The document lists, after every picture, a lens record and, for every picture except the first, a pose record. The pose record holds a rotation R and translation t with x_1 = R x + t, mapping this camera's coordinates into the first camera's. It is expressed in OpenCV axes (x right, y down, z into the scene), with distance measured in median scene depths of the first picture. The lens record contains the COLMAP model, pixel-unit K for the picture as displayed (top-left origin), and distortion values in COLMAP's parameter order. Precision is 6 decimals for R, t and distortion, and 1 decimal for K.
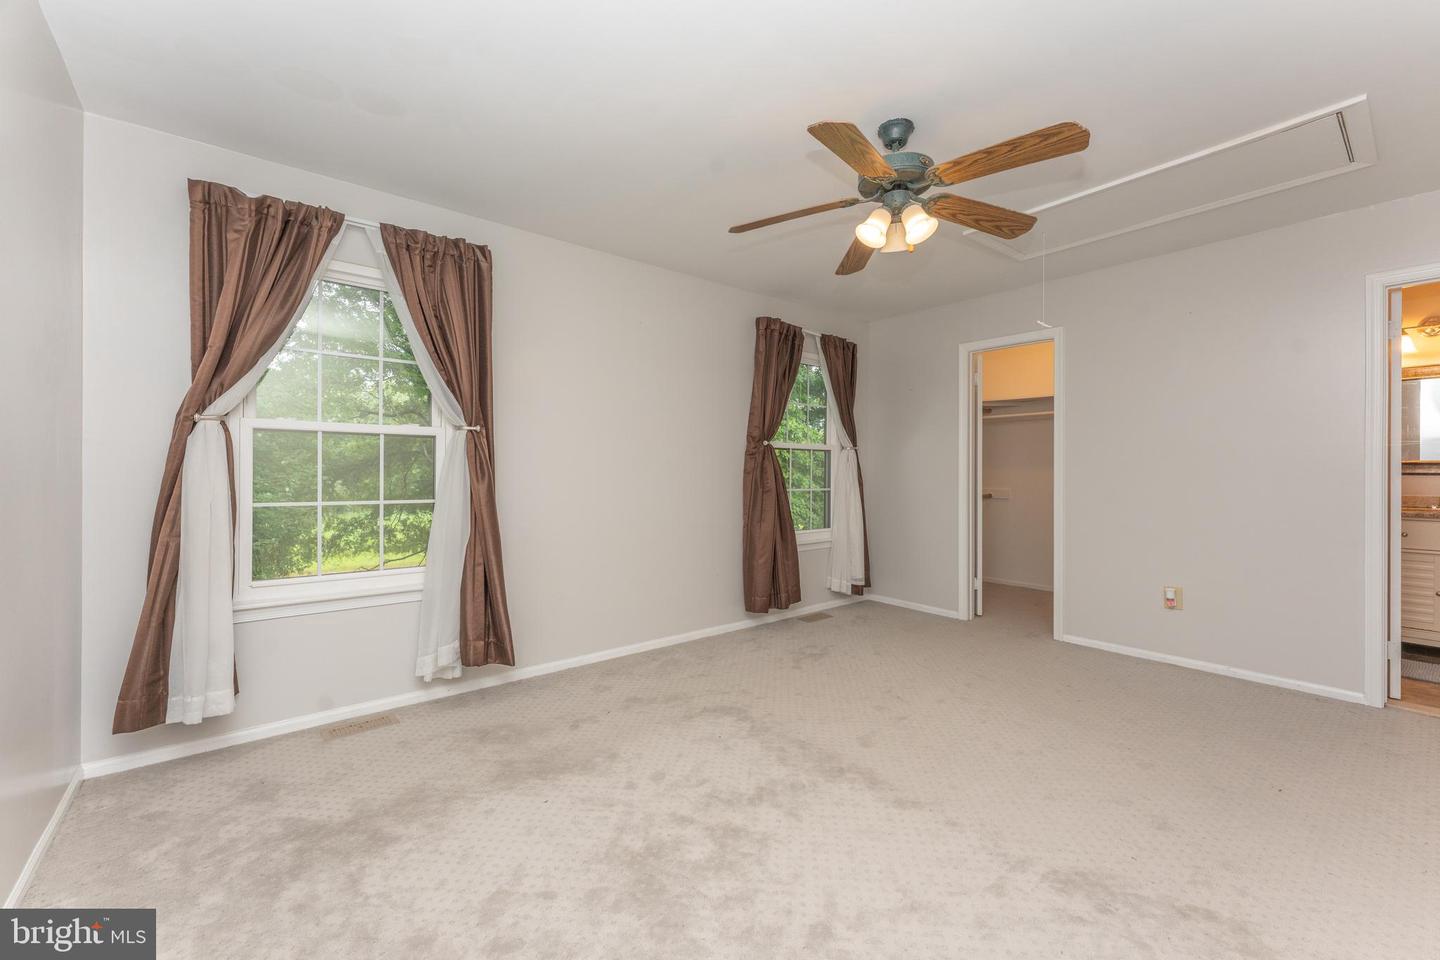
lens RADIAL K [[587.9, 0, 726.4], [0, 587.9, 483.2], [0, 0, 1]] dist [-0.000502, 0.000131]
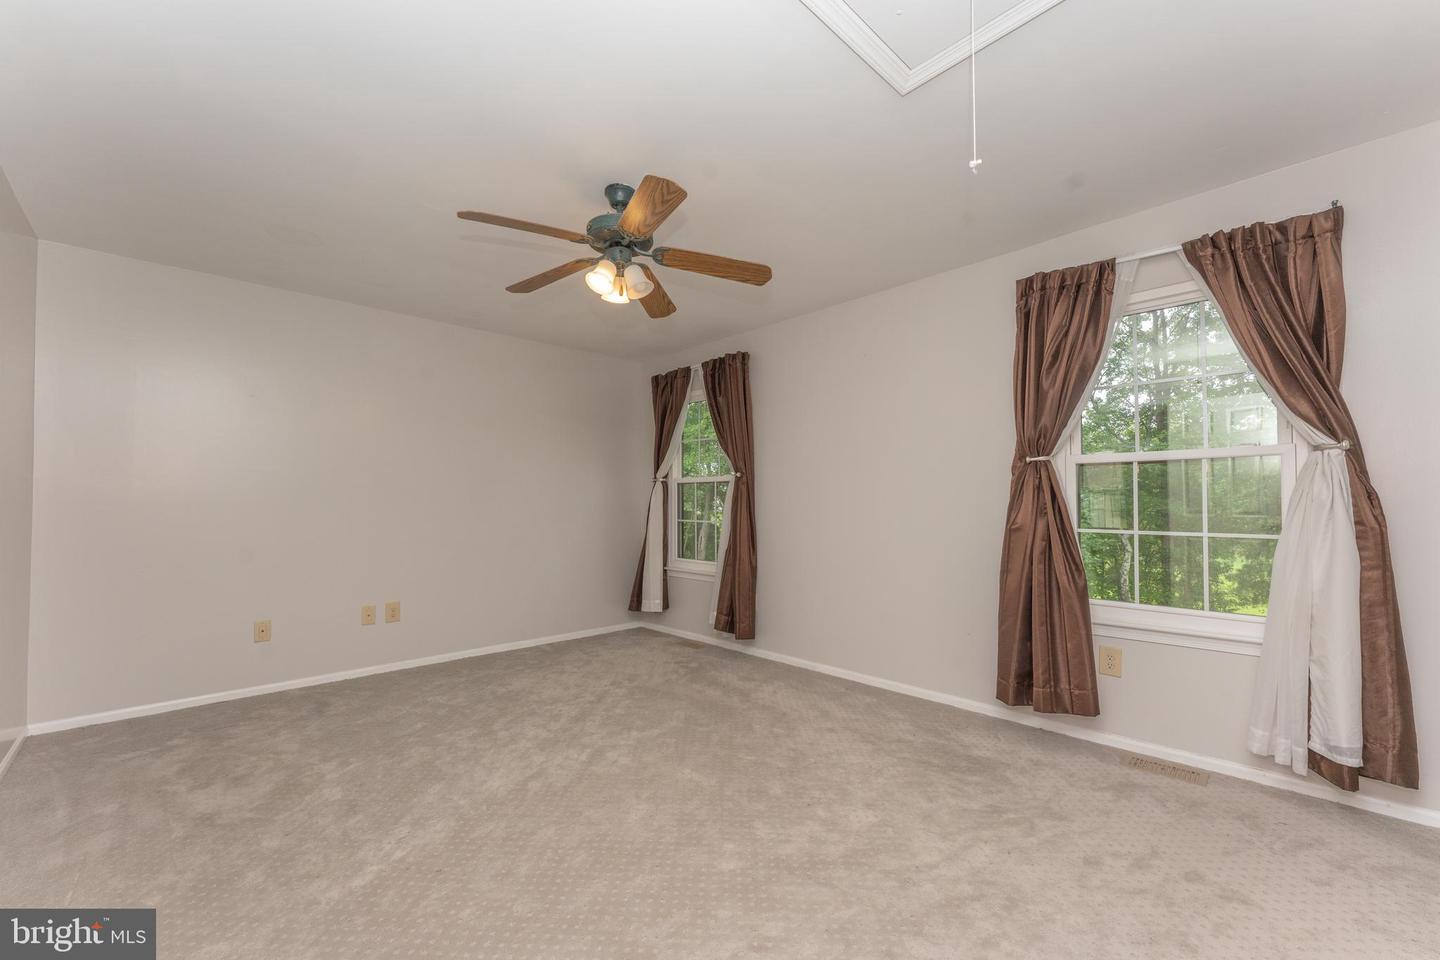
lens RADIAL K [[574.4, 0, 720.7], [0, 574.4, 492.1], [0, 0, 1]] dist [-0.001213, -0.000089]
pose [[0.061881, -0.022917, -0.997820, 0.618461], [-0.011753, 0.999650, -0.023688, -0.007635], [0.998014, 0.013193, 0.061590, 0.524717]]
